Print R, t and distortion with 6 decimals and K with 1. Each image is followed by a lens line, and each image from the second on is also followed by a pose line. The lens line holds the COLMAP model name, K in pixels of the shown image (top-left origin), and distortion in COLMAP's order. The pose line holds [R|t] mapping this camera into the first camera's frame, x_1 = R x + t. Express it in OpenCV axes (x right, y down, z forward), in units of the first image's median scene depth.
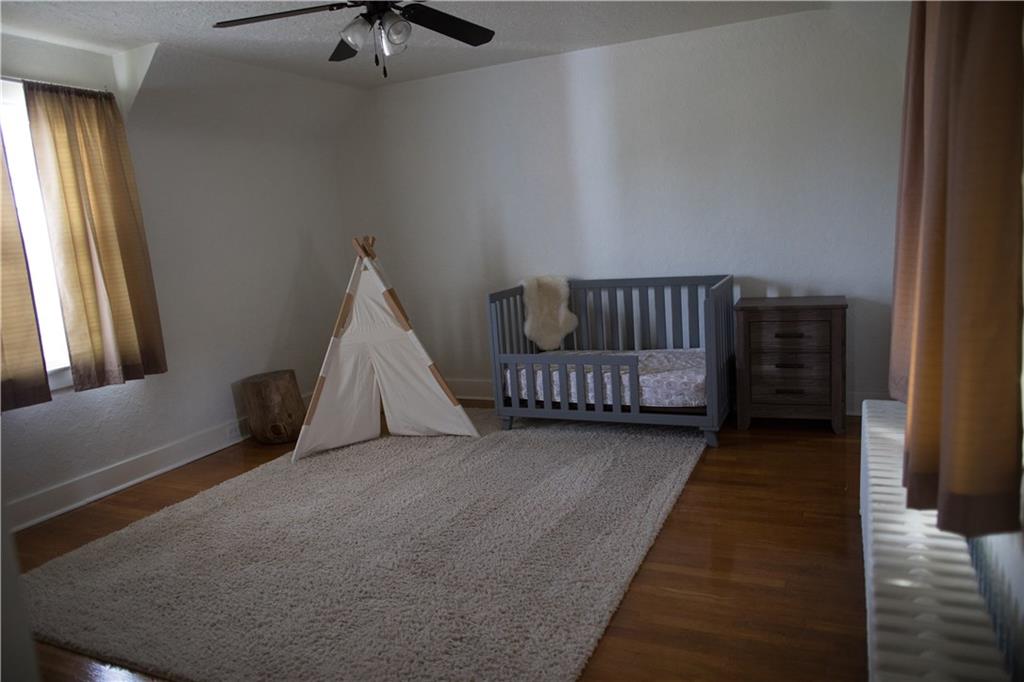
lens RADIAL K [[692.4, 0, 516.3], [0, 692.4, 337.6], [0, 0, 1]] dist [-0.057511, 0.051069]
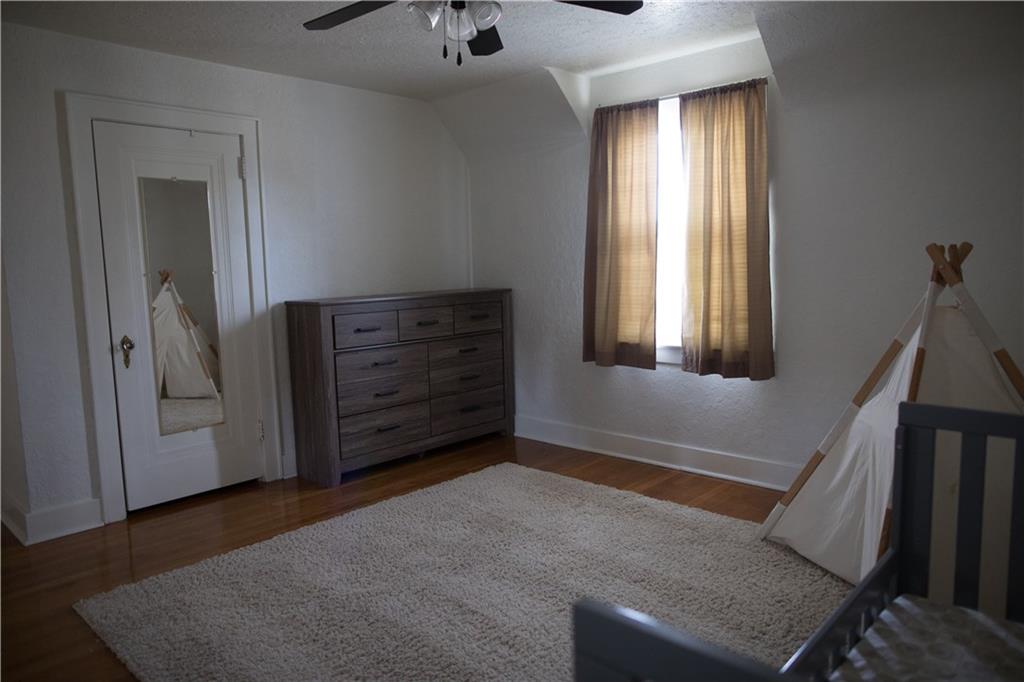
lens RADIAL K [[692.4, 0, 516.3], [0, 692.4, 337.6], [0, 0, 1]] dist [-0.057511, 0.051069]
pose [[-0.290772, 0.190890, -0.937557, 0.479683], [-0.110398, 0.966657, 0.231054, -0.203308], [0.950402, 0.170688, -0.260003, 1.032311]]
